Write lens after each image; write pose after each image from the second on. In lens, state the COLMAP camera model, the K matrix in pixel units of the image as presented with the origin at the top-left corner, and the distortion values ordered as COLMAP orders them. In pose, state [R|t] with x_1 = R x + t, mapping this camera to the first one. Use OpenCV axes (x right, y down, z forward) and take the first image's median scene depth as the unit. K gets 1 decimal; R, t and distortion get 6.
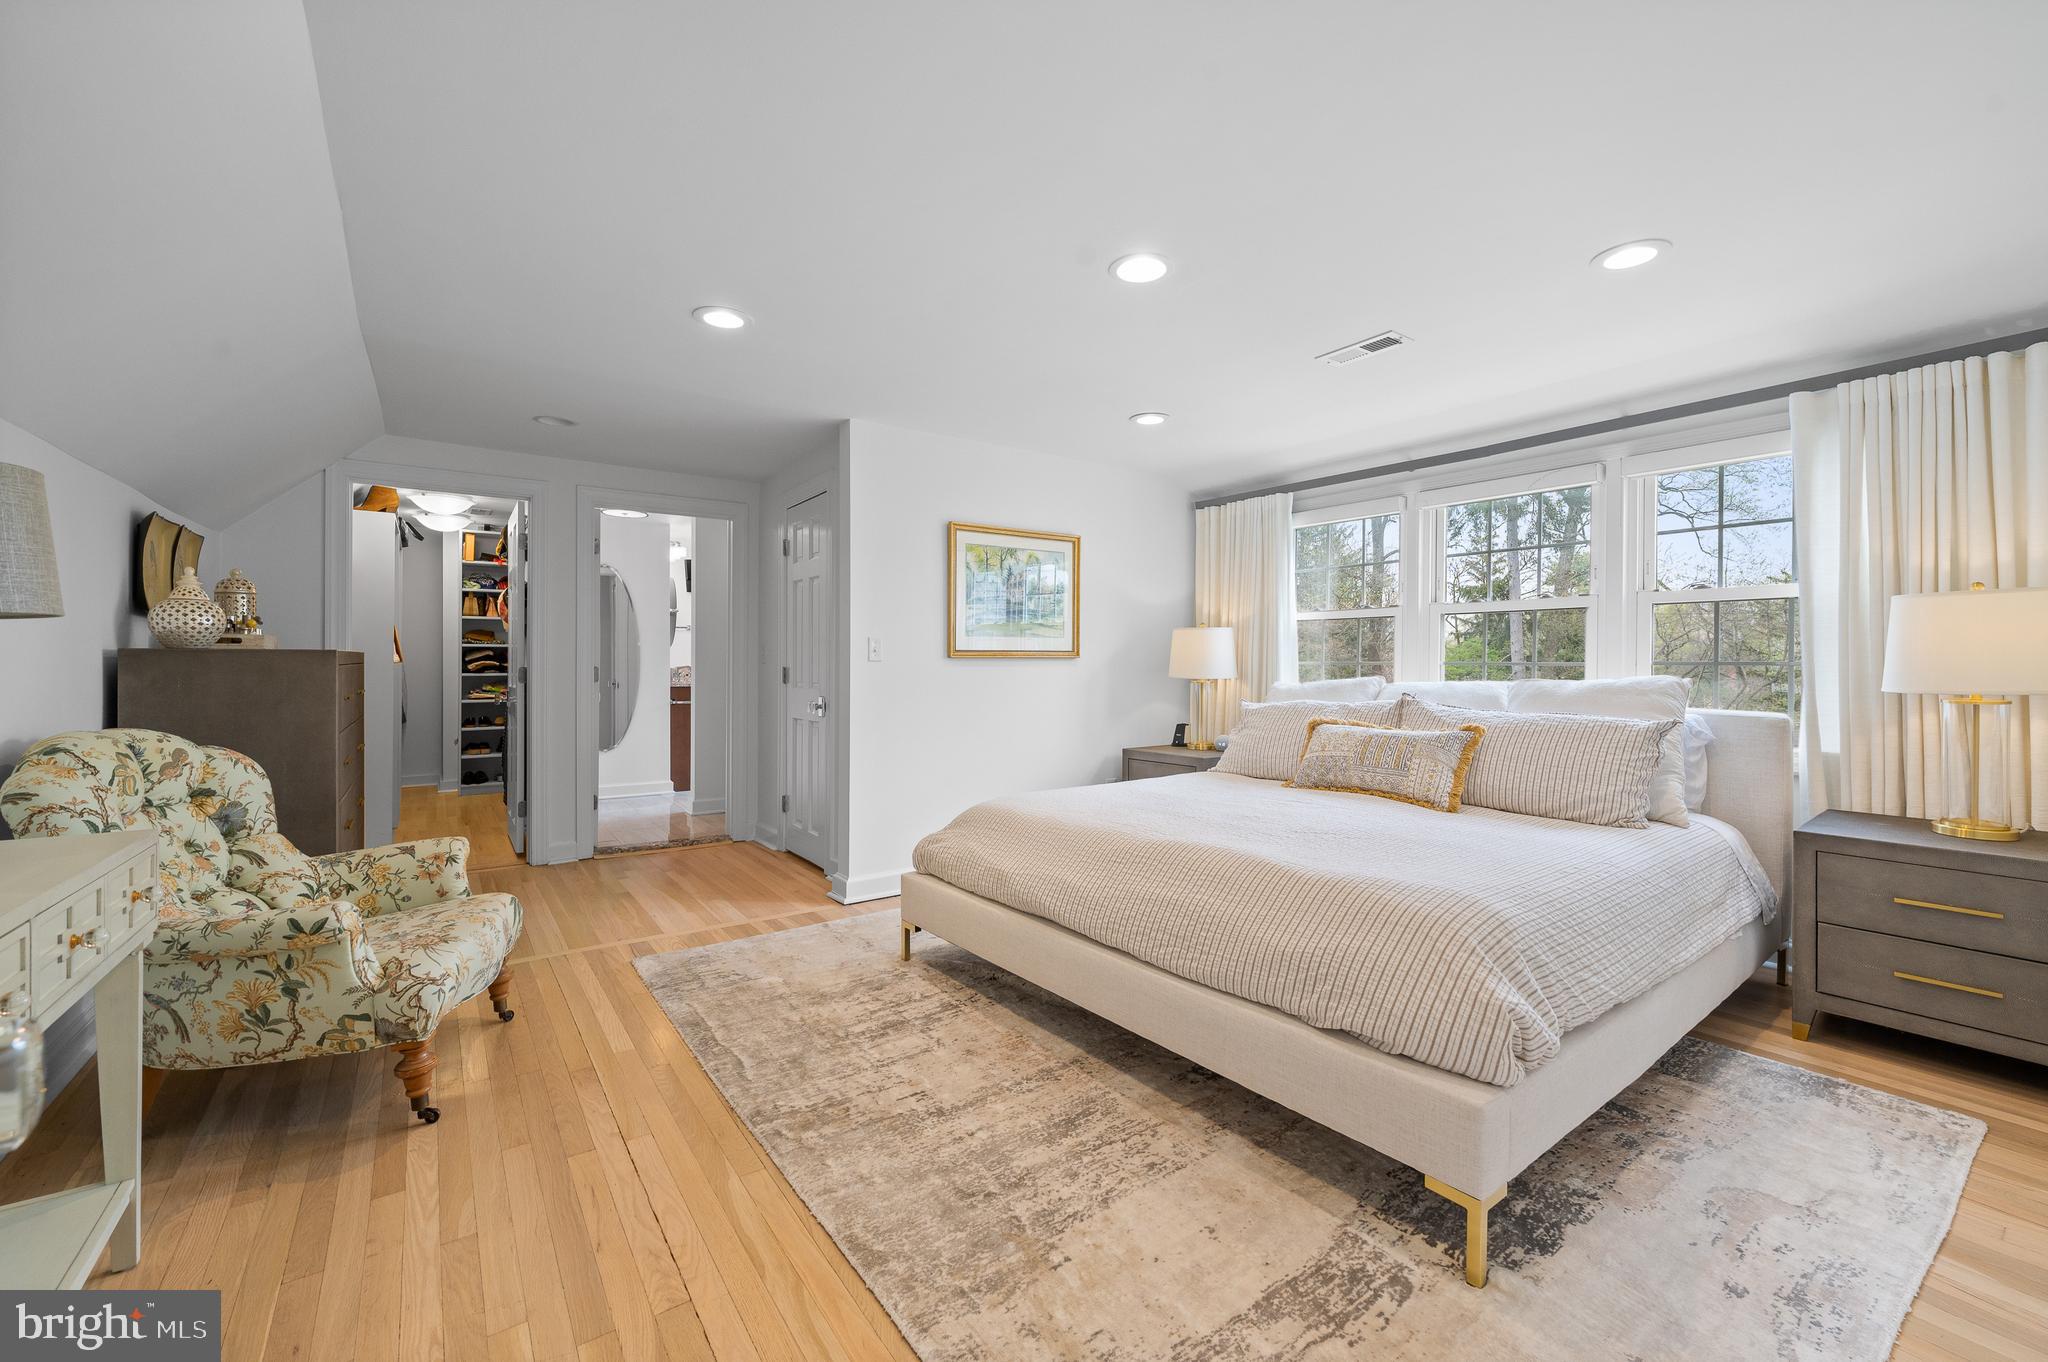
lens RADIAL K [[838.3, 0, 1024.8], [0, 838.3, 662.3], [0, 0, 1]] dist [-0.001251, 0.000141]
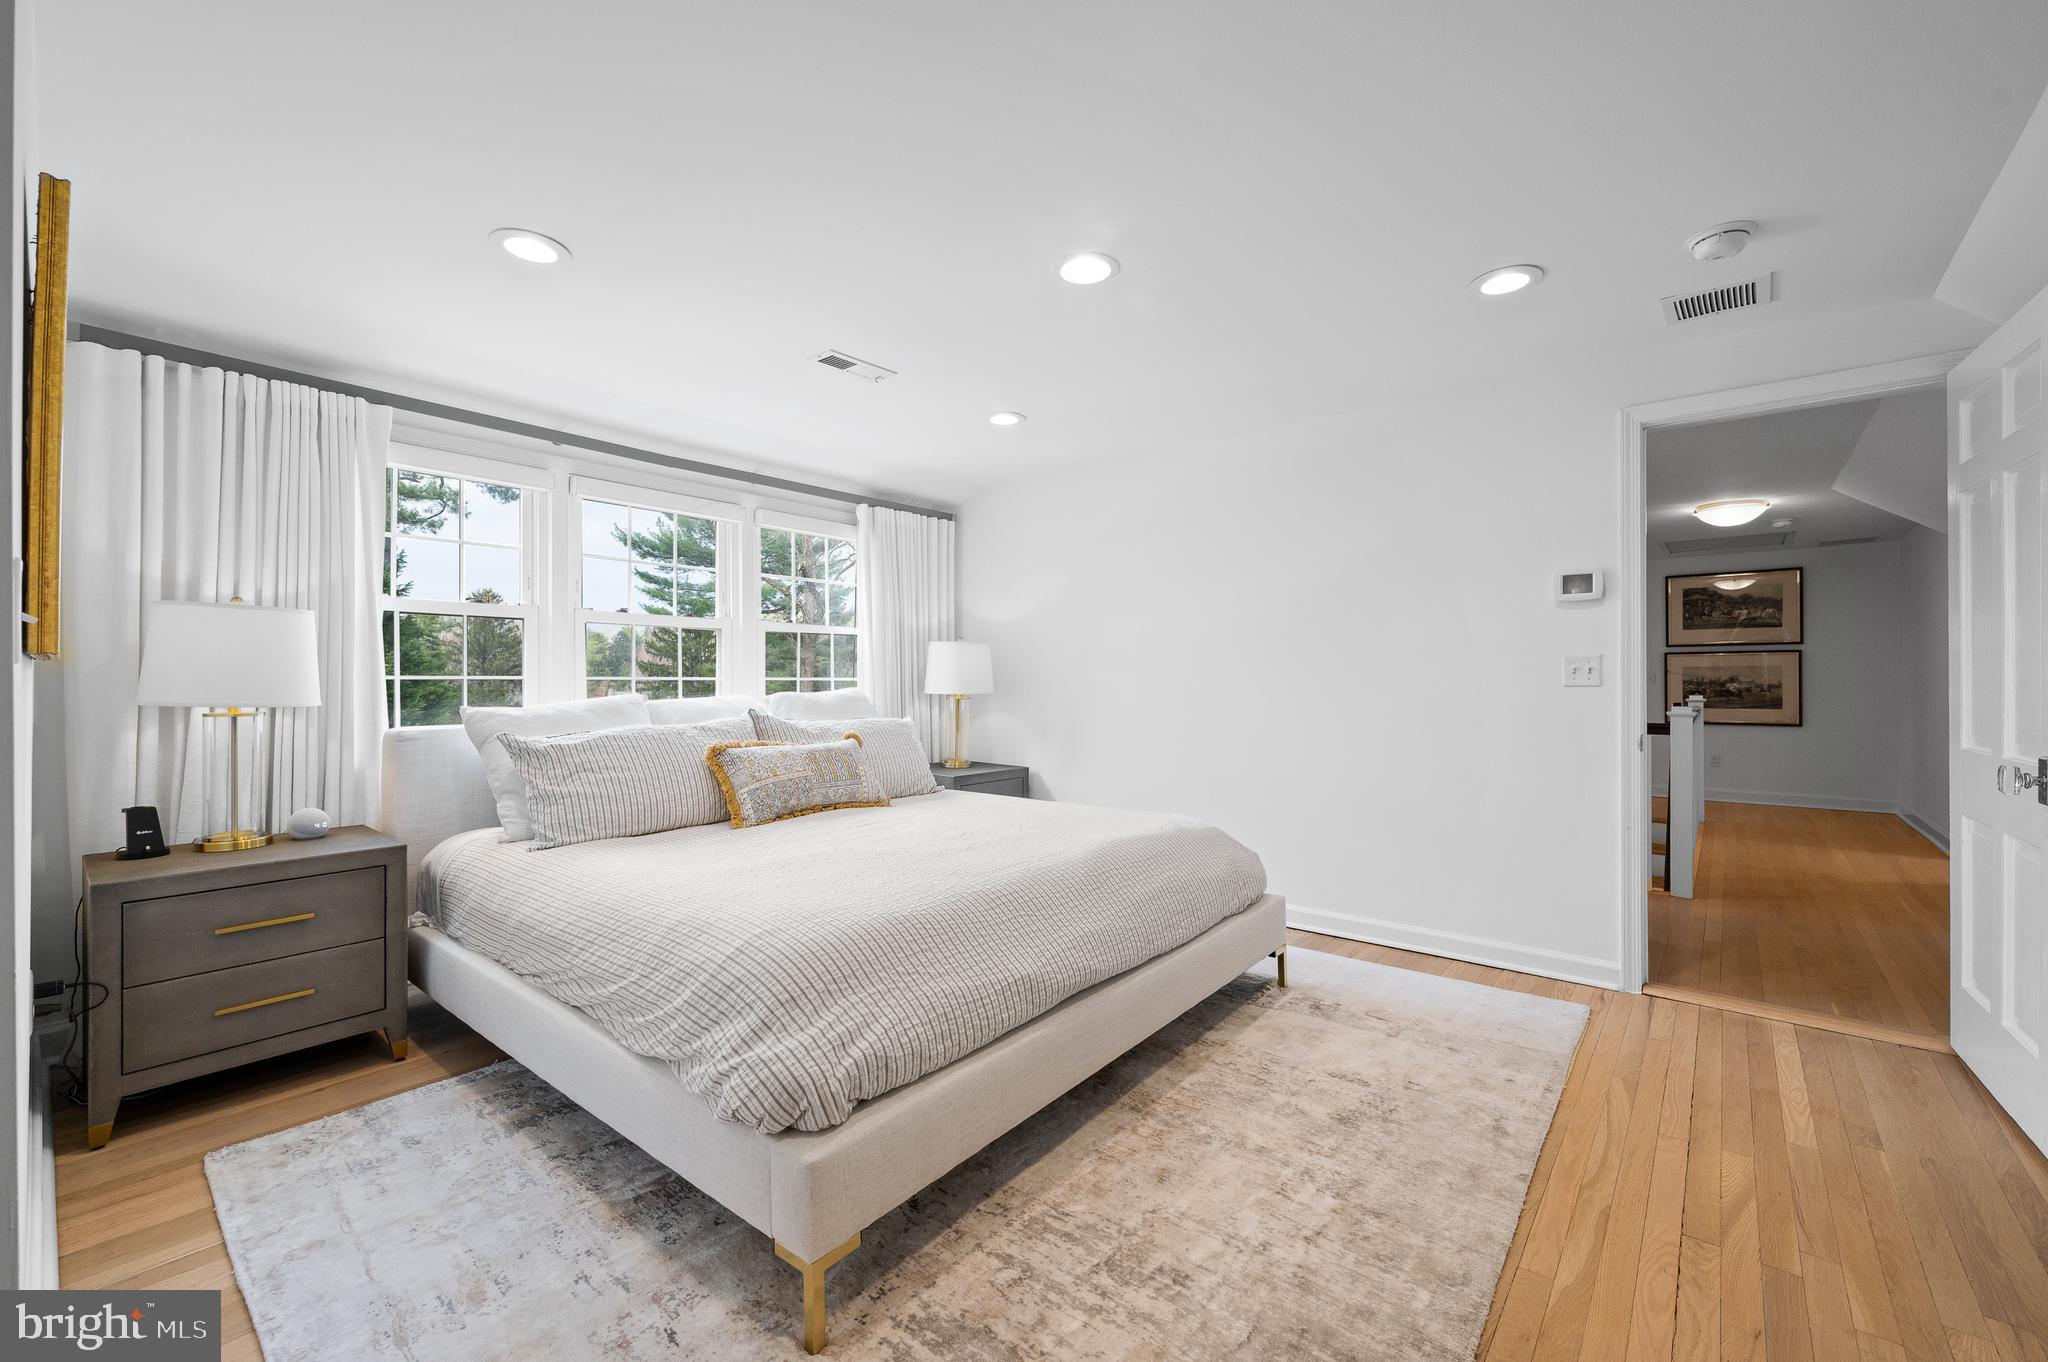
lens RADIAL K [[838.3, 0, 1026.6], [0, 838.3, 679.9], [0, 0, 1]] dist [-0.001251, 0.000141]
pose [[-0.251688, 0.002016, 0.967806, -0.671252], [0.001435, 0.999998, -0.001710, 0.006318], [-0.967807, 0.000959, -0.251690, 1.131569]]
